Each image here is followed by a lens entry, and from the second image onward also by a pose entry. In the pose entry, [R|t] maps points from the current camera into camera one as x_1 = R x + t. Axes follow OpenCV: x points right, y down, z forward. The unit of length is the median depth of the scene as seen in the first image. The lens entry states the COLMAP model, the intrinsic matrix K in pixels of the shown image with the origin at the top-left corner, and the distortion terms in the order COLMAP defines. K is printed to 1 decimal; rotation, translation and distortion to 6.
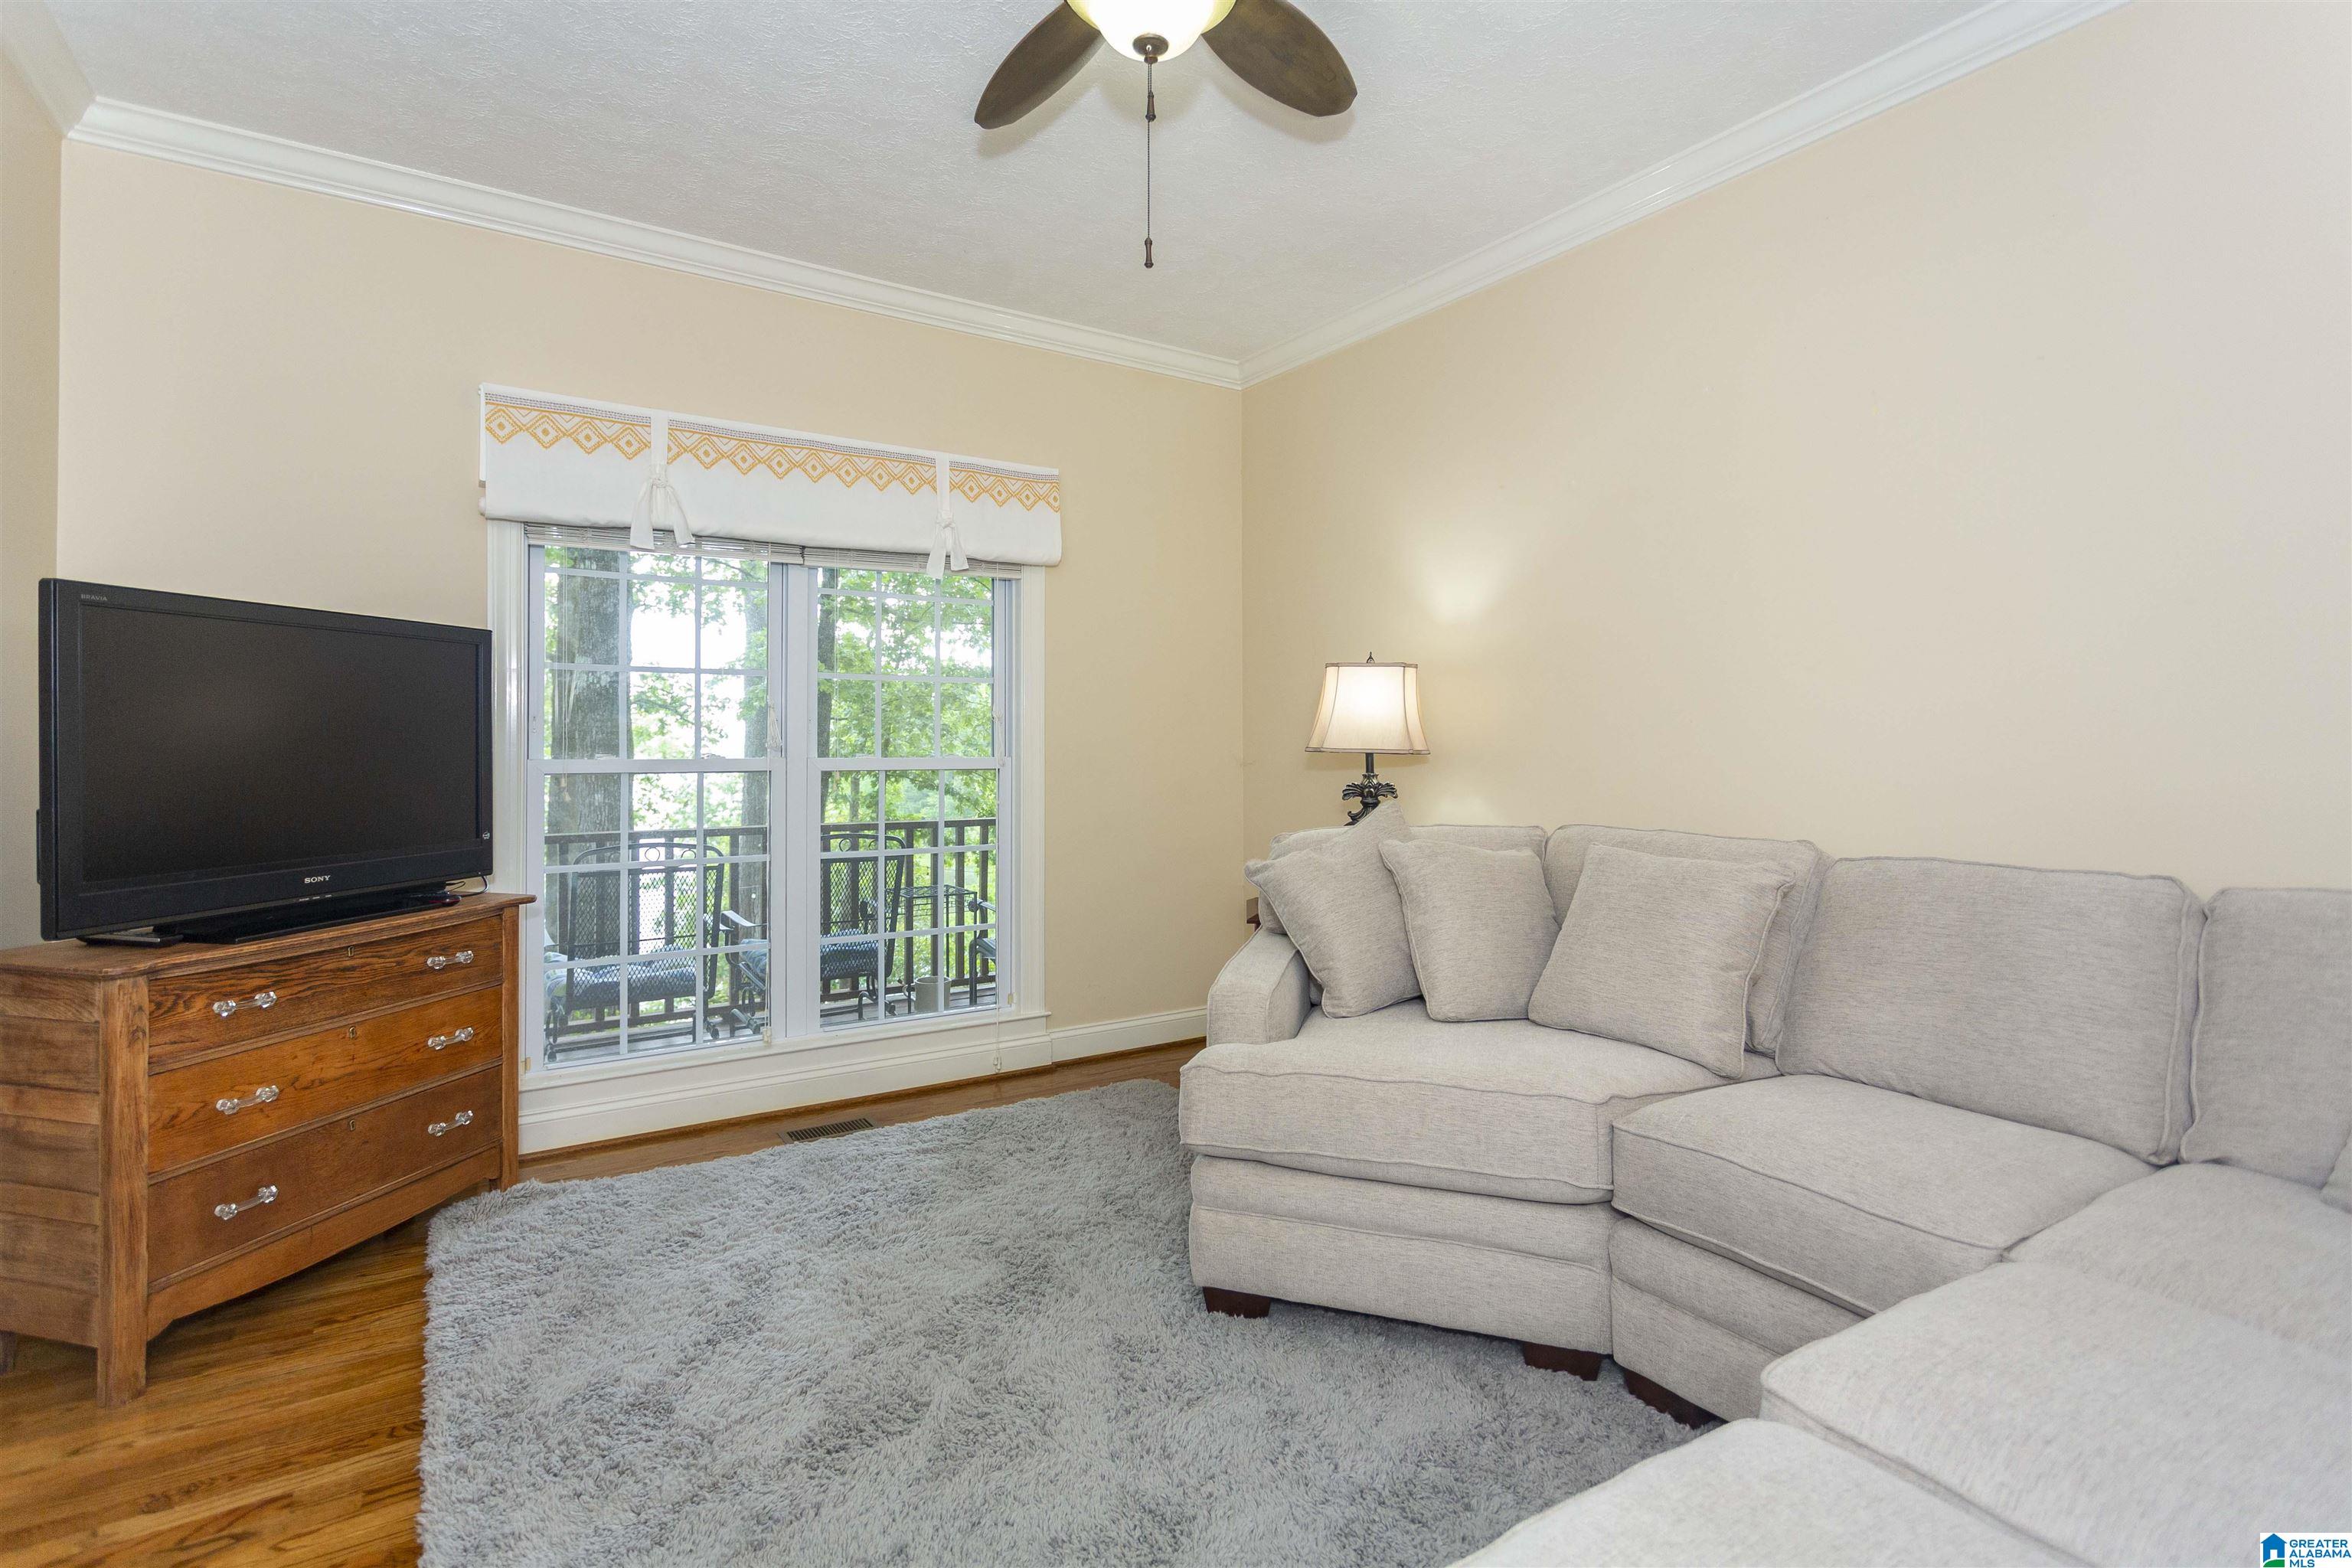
lens RADIAL K [[1114.6, 0, 1175.9], [0, 1114.6, 741.4], [0, 0, 1]] dist [0.001830, 0.000490]
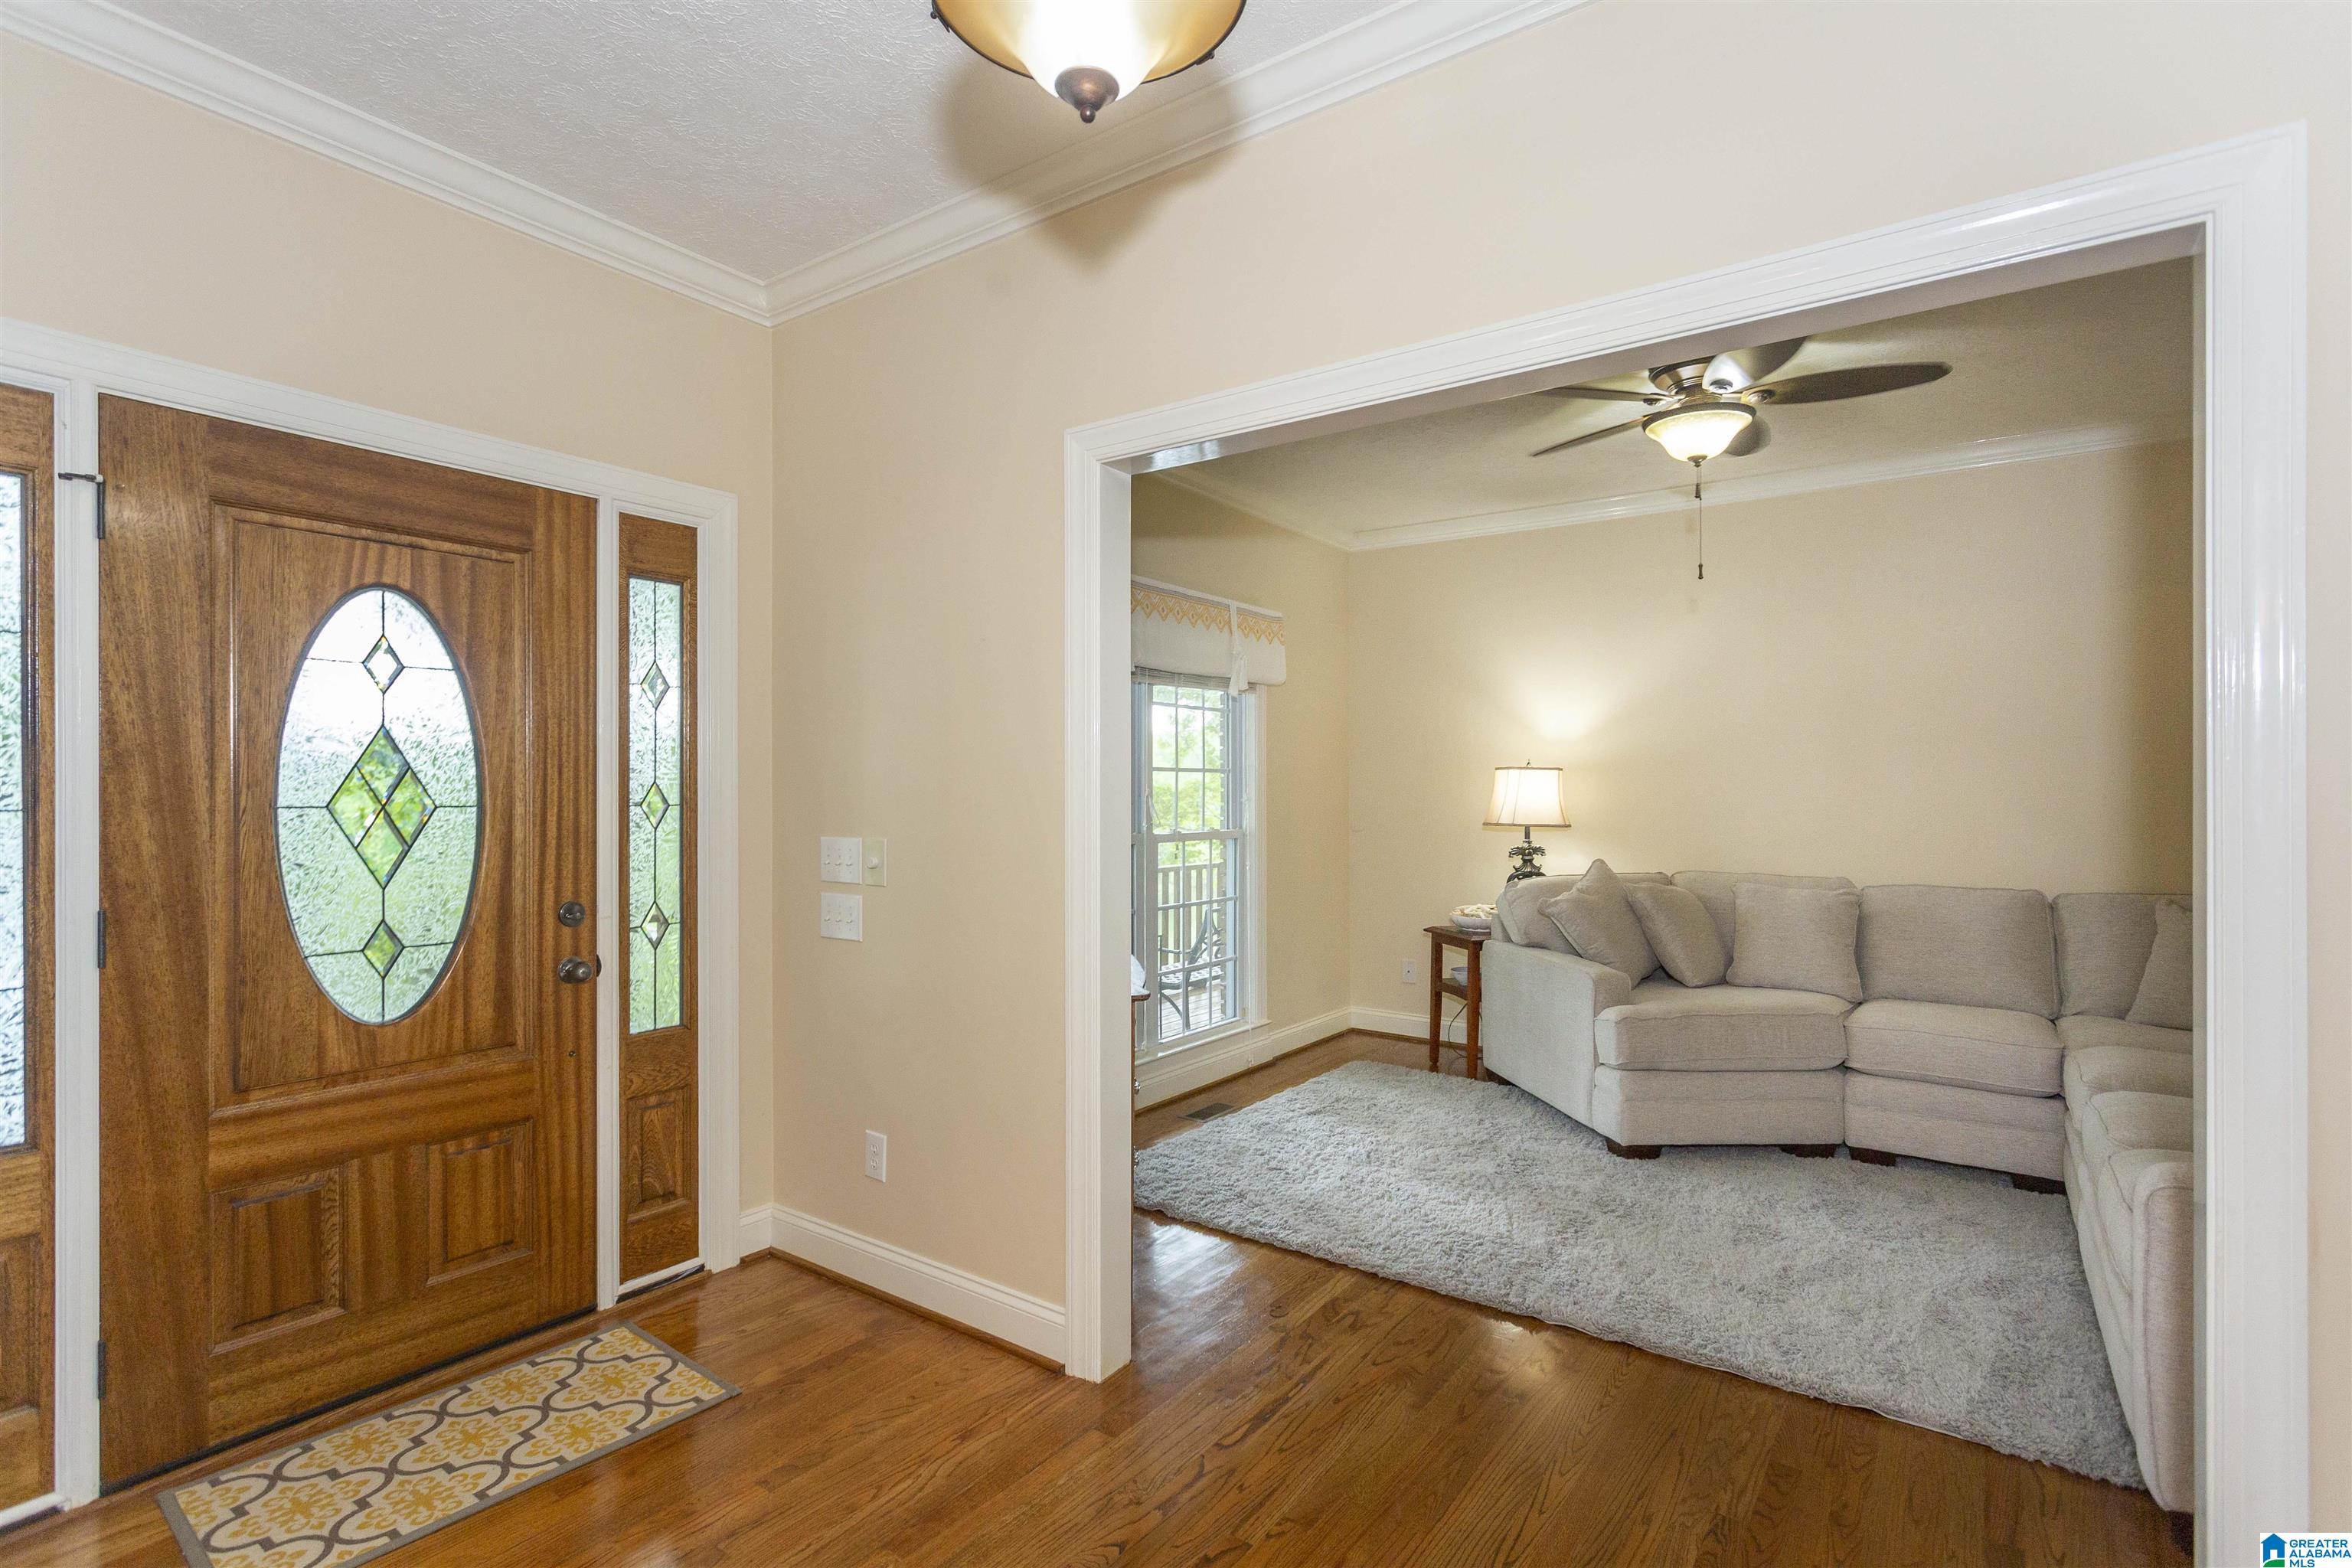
lens RADIAL K [[1122.6, 0, 1176.0], [0, 1122.6, 784.0], [0, 0, 1]] dist [-0.004901, -0.001108]
pose [[0.932233, 0.004325, 0.361833, -1.061326], [-0.004585, 0.999989, -0.000140, -0.057440], [-0.361830, -0.001528, 0.932243, -0.308643]]
